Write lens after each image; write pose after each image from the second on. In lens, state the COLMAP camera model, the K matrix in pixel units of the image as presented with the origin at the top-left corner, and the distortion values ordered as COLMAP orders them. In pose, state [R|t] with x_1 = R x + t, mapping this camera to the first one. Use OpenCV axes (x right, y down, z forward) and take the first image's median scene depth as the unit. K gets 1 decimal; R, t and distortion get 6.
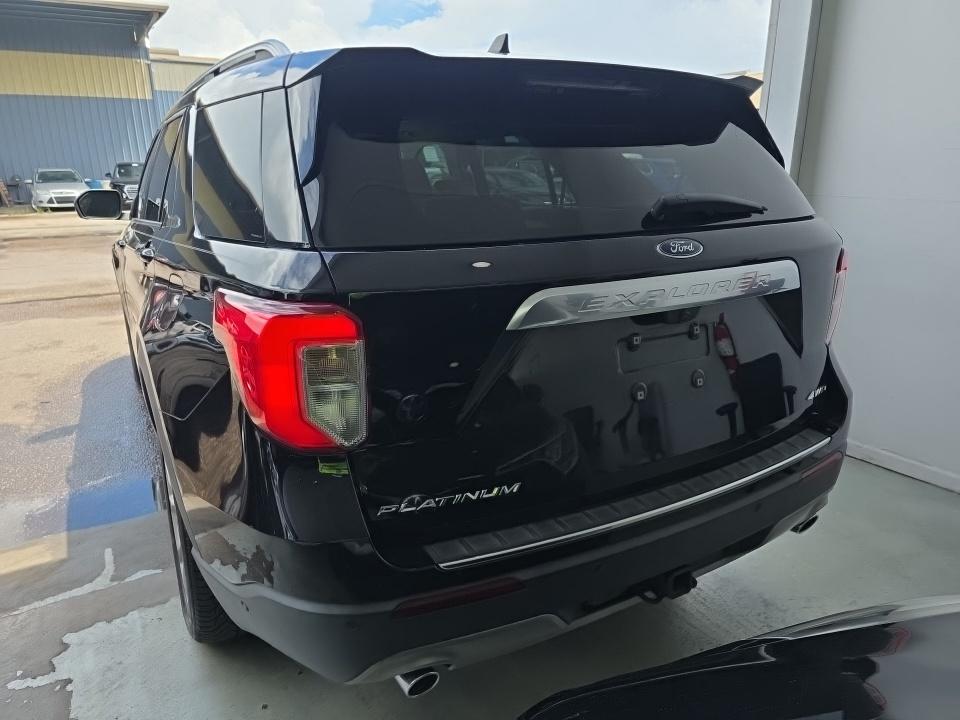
lens RADIAL K [[640.9, 0, 479.8], [0, 640.9, 358.8], [0, 0, 1]] dist [0.031622, -0.037043]
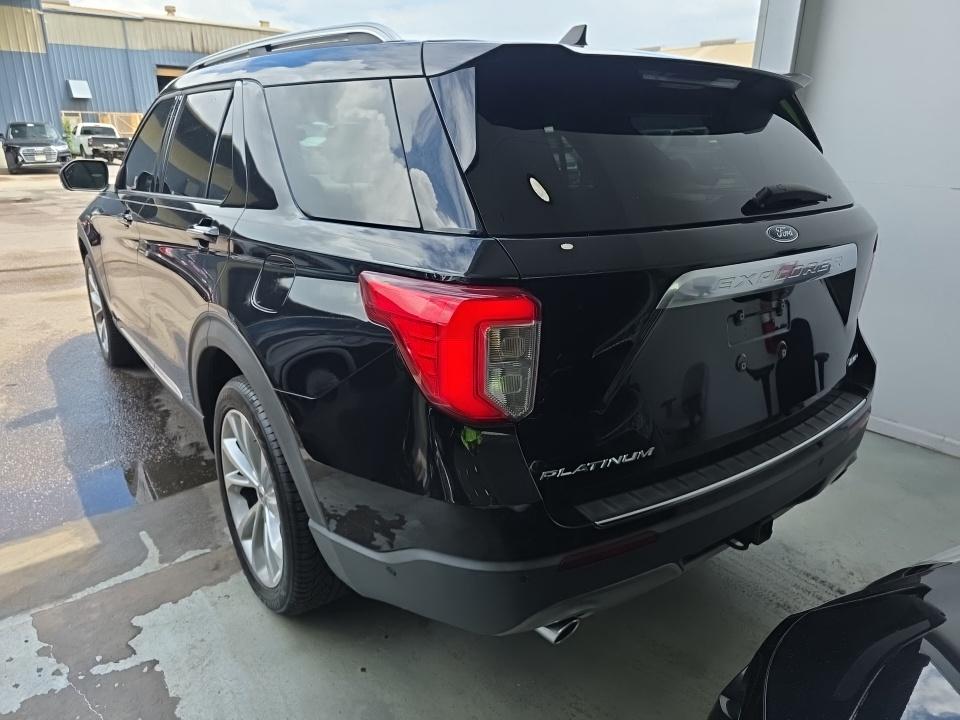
lens RADIAL K [[640.9, 0, 486.3], [0, 640.9, 354.7], [0, 0, 1]] dist [0.031622, -0.037043]
pose [[0.992643, -0.018136, 0.119710, -0.248251], [0.013598, 0.999162, 0.038610, -0.009003], [-0.120310, -0.036698, 0.992058, -0.042420]]
